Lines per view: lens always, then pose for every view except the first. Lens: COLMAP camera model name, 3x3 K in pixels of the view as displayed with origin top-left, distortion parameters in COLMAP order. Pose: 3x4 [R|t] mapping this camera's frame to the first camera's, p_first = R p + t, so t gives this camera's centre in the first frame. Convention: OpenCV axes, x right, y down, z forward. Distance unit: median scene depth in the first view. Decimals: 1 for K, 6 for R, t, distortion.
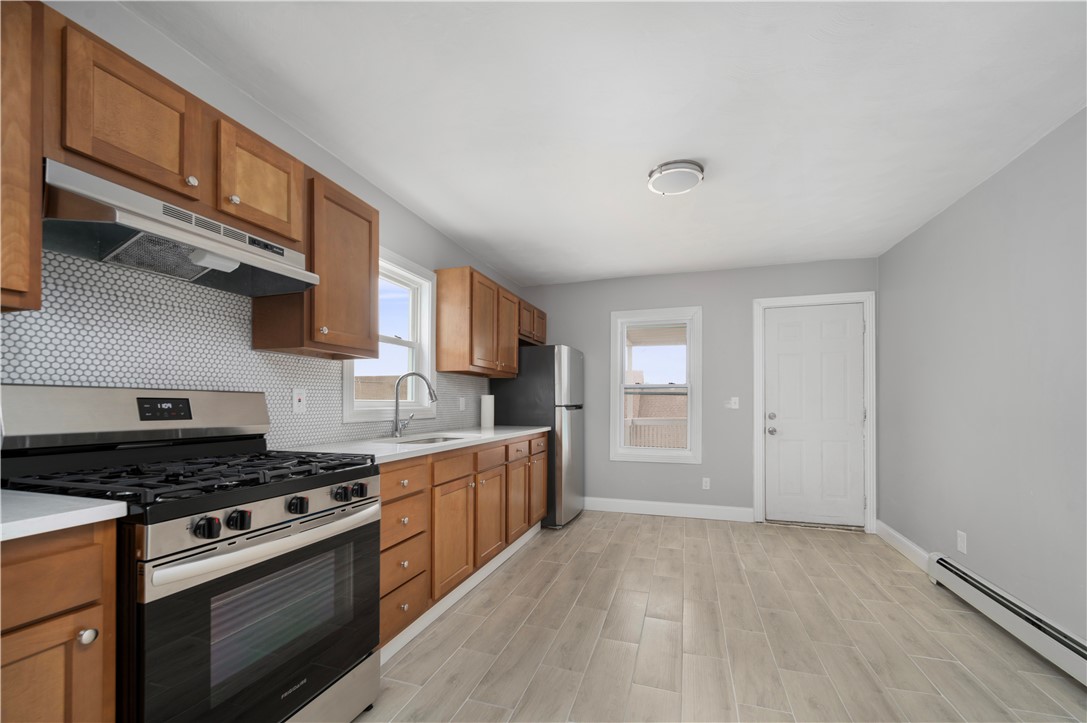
lens RADIAL K [[426.2, 0, 561.2], [0, 426.2, 397.6], [0, 0, 1]] dist [0.000133, -0.000252]
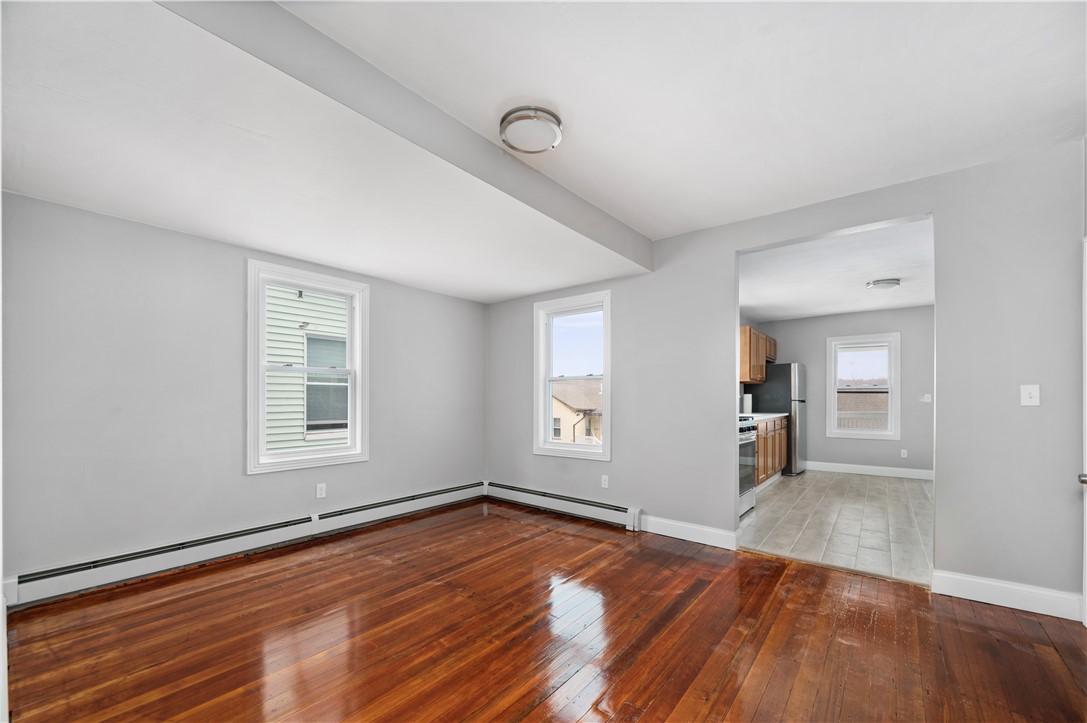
lens RADIAL K [[426.2, 0, 563.4], [0, 426.2, 398.5], [0, 0, 1]] dist [0.000133, -0.000252]
pose [[0.935869, -0.003304, -0.352333, -0.251126], [0.005827, 0.999964, 0.006103, -0.003490], [0.352300, -0.007765, 0.935855, -0.820361]]
